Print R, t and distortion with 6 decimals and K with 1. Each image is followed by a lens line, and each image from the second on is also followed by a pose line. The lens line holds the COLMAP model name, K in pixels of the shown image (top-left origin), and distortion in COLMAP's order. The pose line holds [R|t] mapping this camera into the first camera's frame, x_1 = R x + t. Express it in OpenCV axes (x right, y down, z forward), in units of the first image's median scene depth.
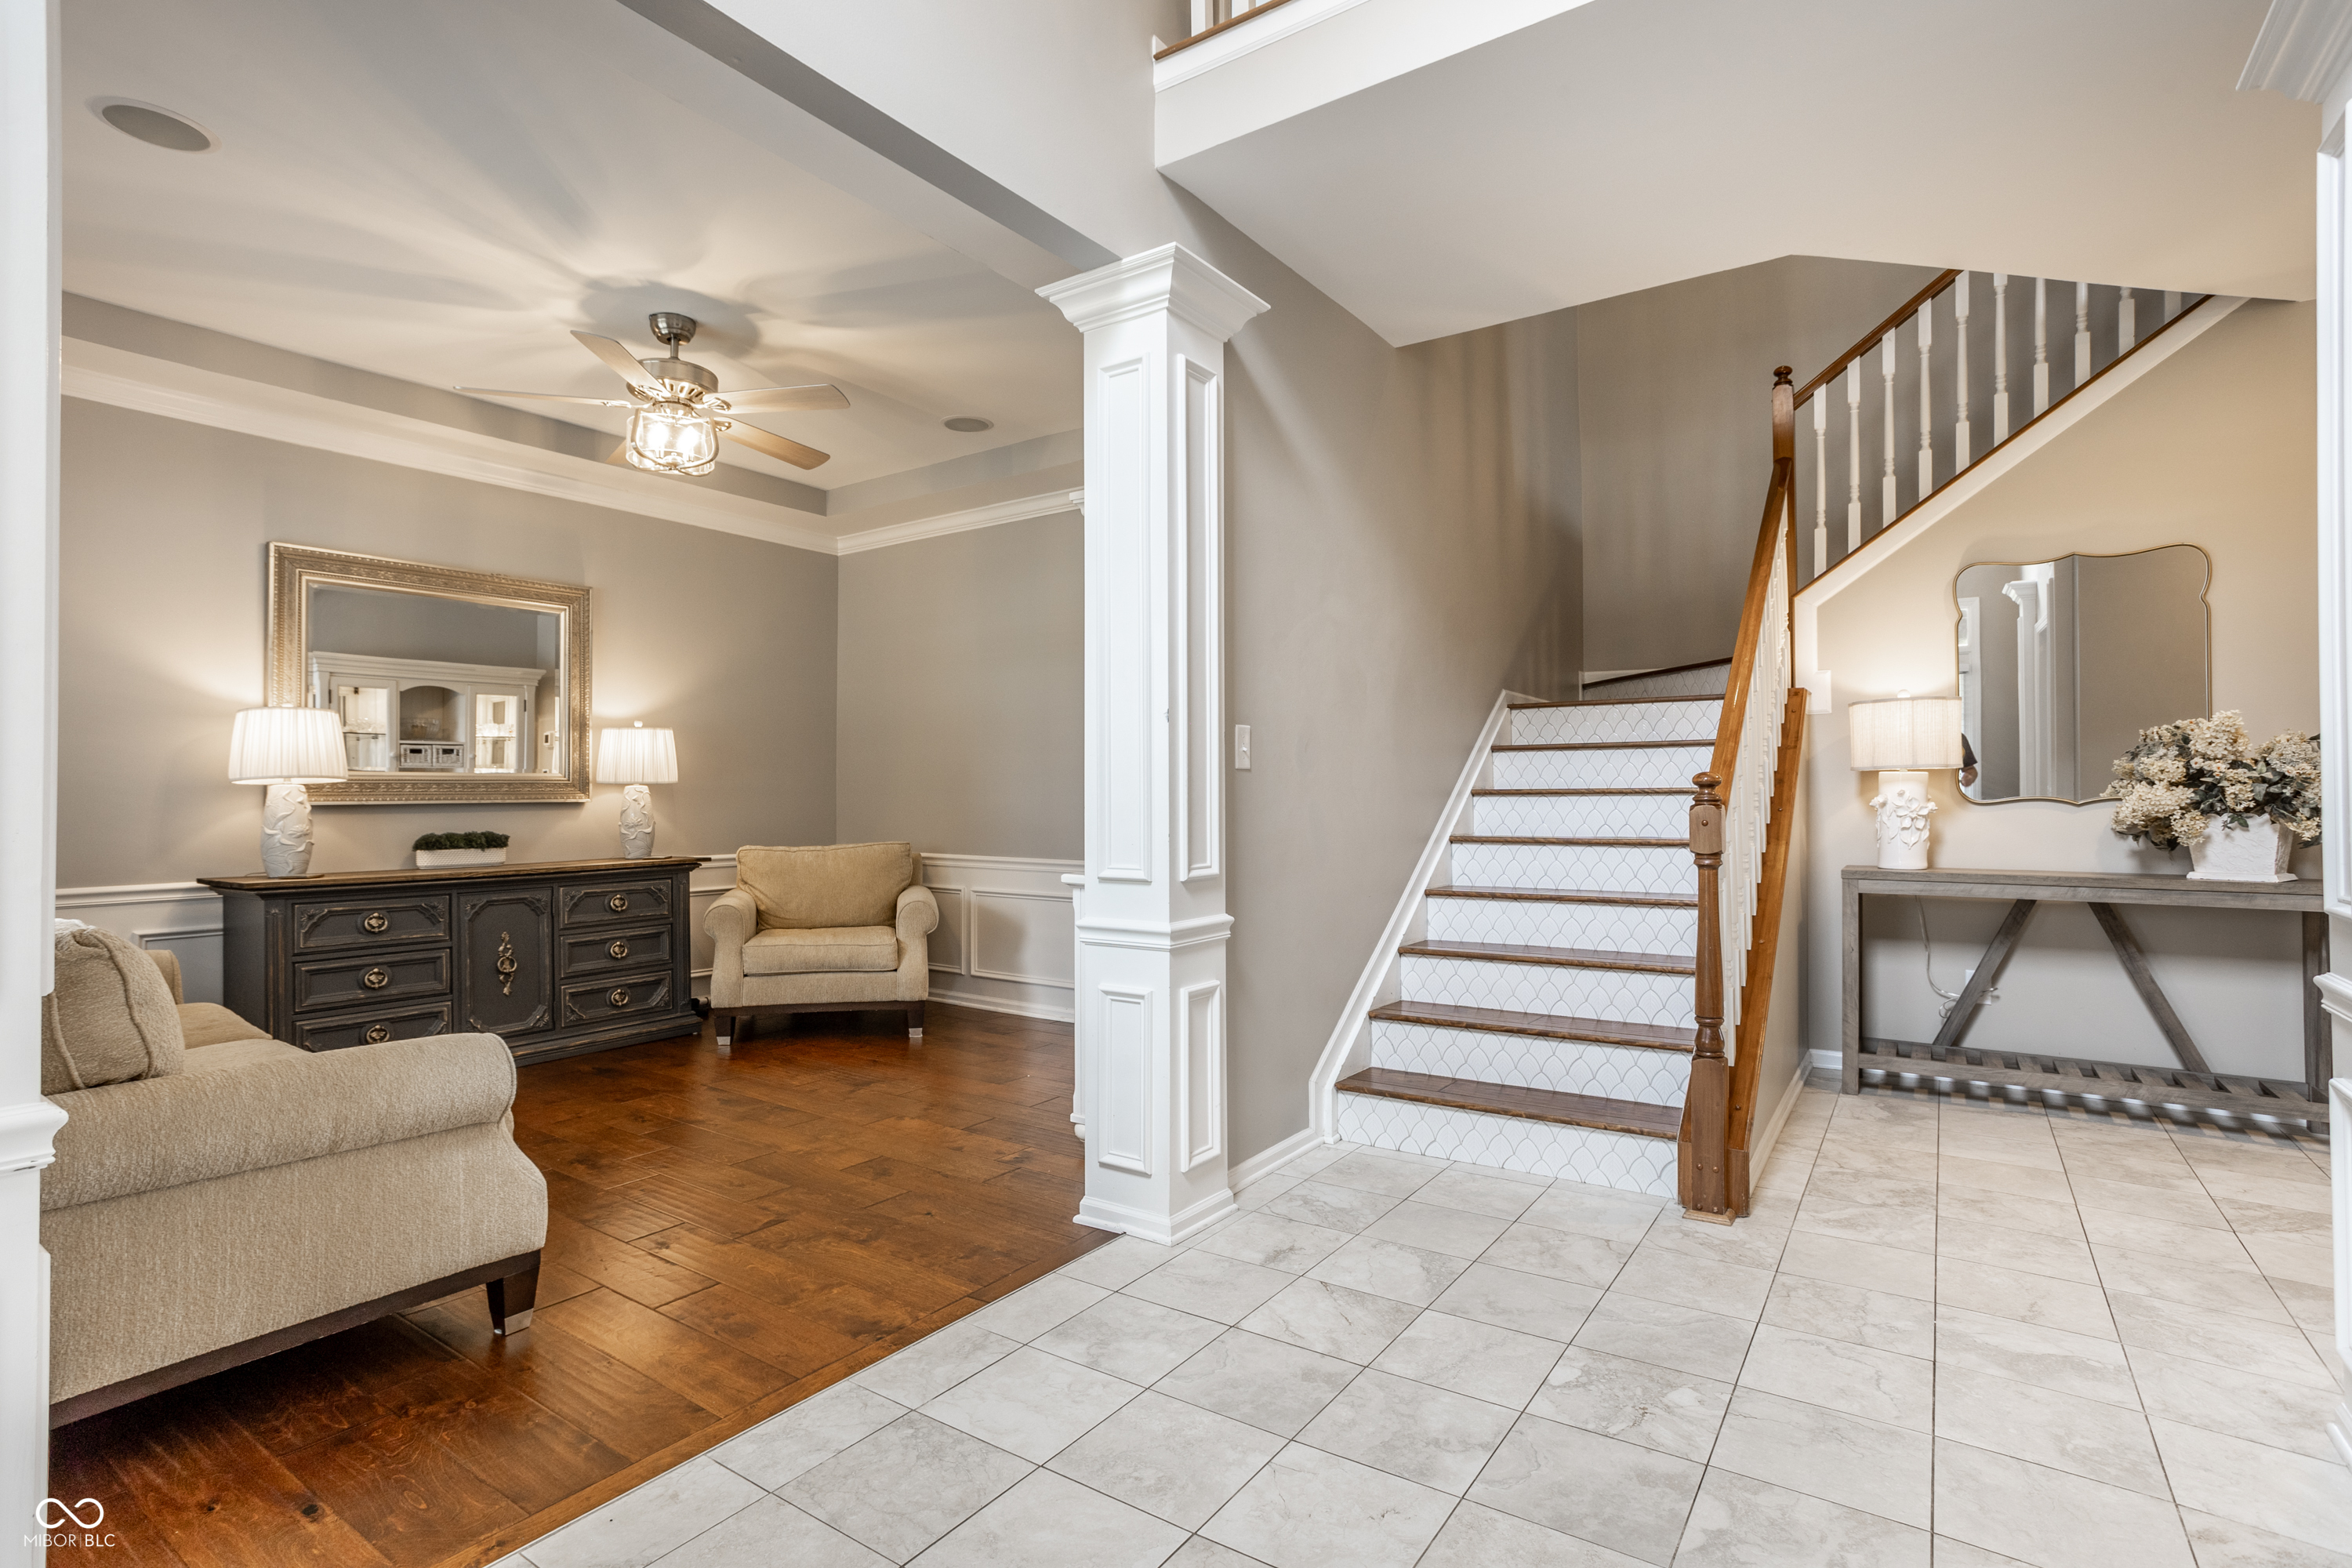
lens RADIAL K [[1138.3, 0, 1180.3], [0, 1138.3, 790.0], [0, 0, 1]] dist [-0.013982, 0.009672]
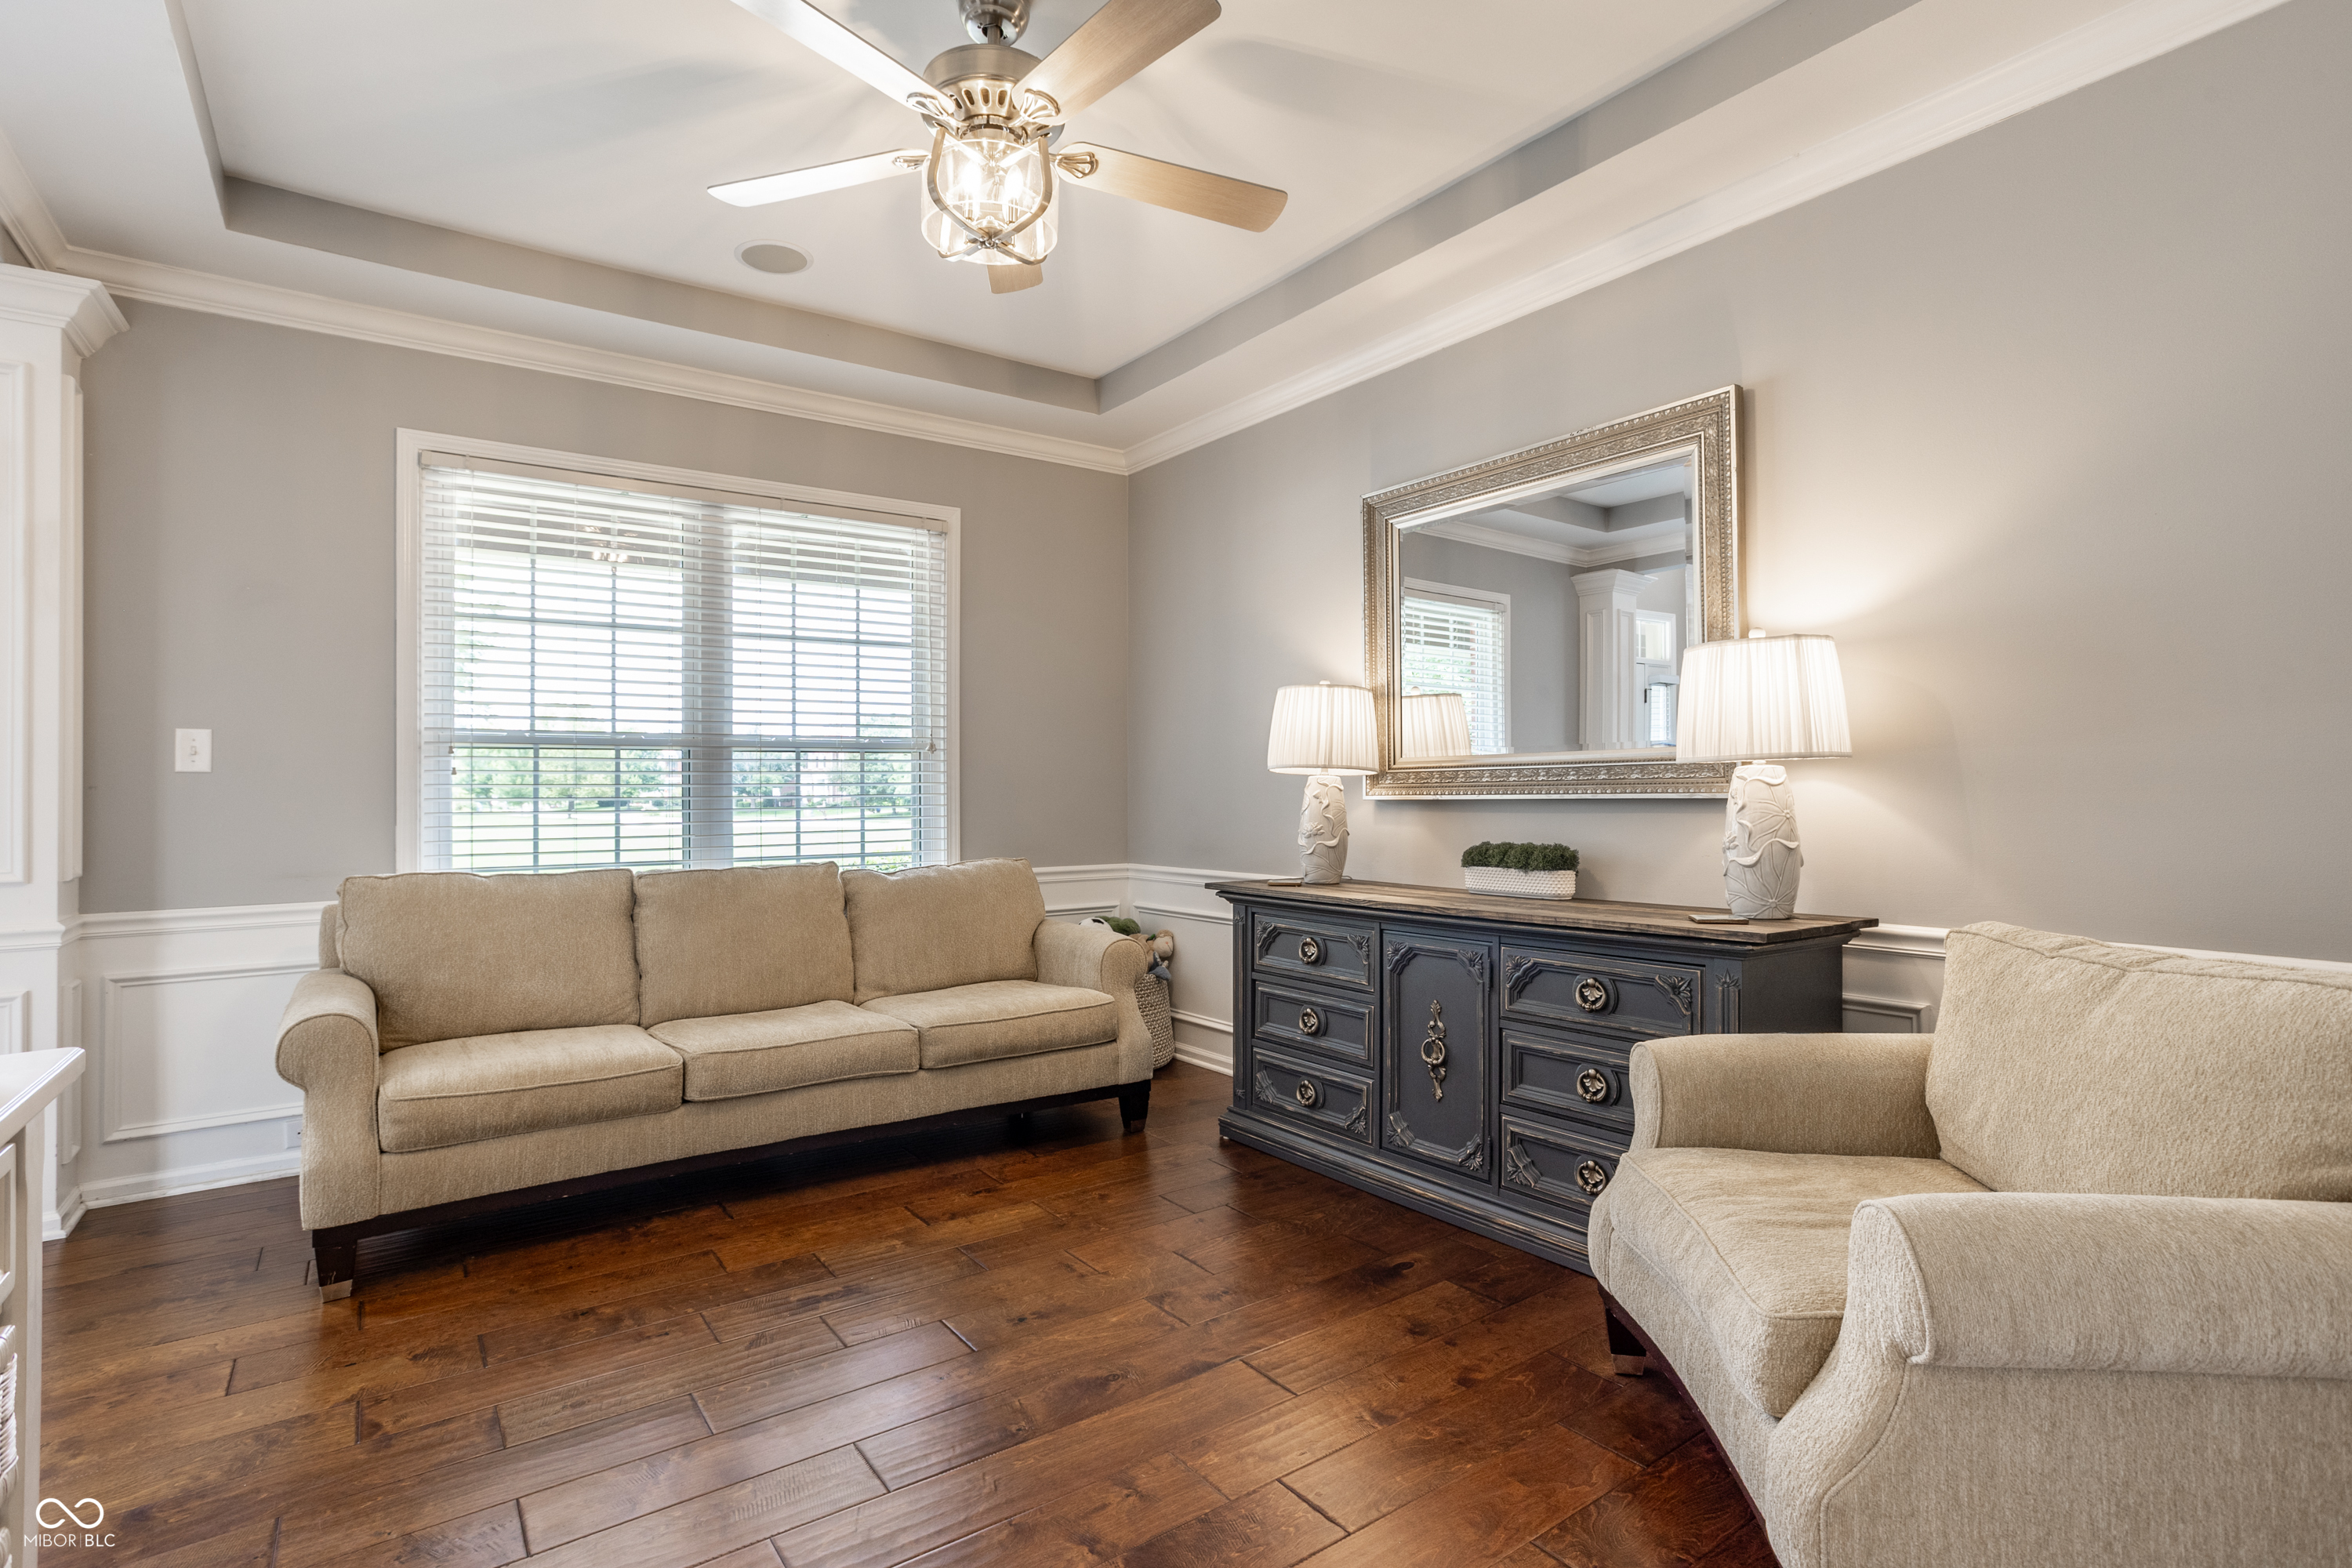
lens RADIAL K [[1138.3, 0, 1143.5], [0, 1138.3, 781.7], [0, 0, 1]] dist [-0.013982, 0.009672]
pose [[-0.361271, -0.002934, -0.932456, 0.069441], [0.011504, 0.999905, -0.007603, 0.004290], [0.932390, -0.013474, -0.361203, 1.123299]]
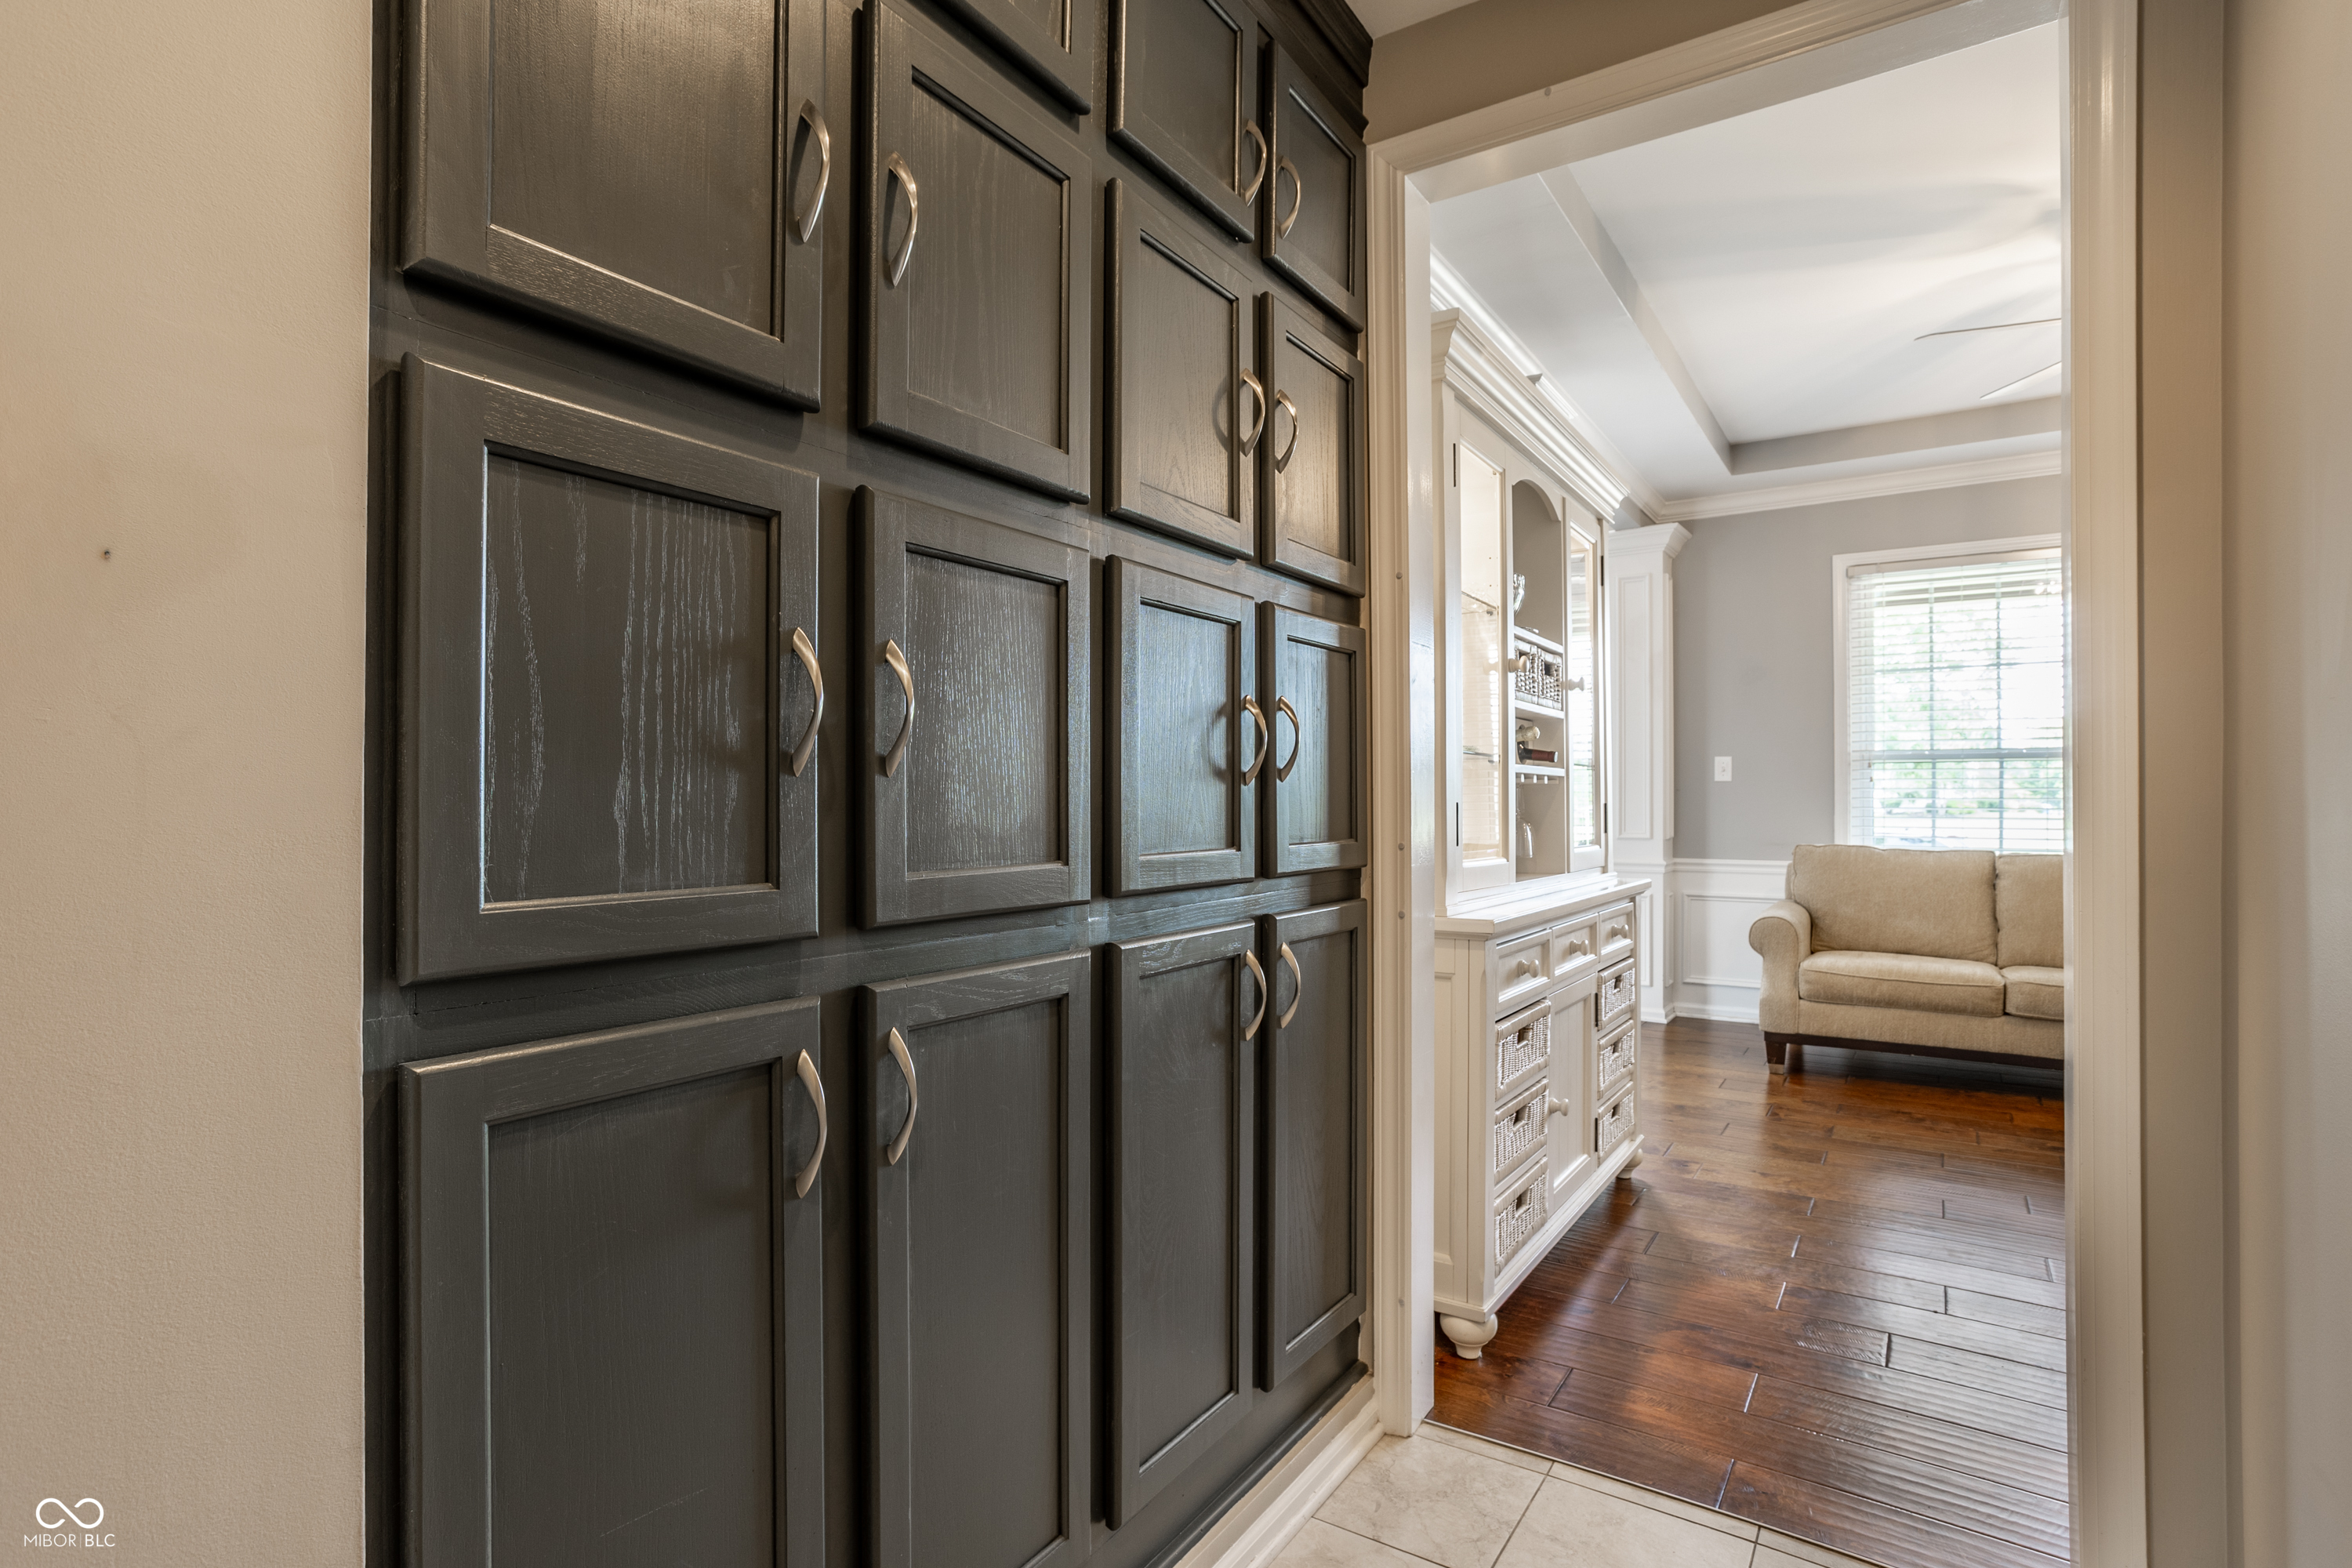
lens RADIAL K [[1138.3, 0, 1188.0], [0, 1138.3, 776.1], [0, 0, 1]] dist [-0.013982, 0.009672]
pose [[-0.999923, -0.002171, -0.012180, 0.226559], [-0.001824, 0.999596, -0.028361, 0.016722], [0.012237, -0.028336, -0.999524, 1.555237]]
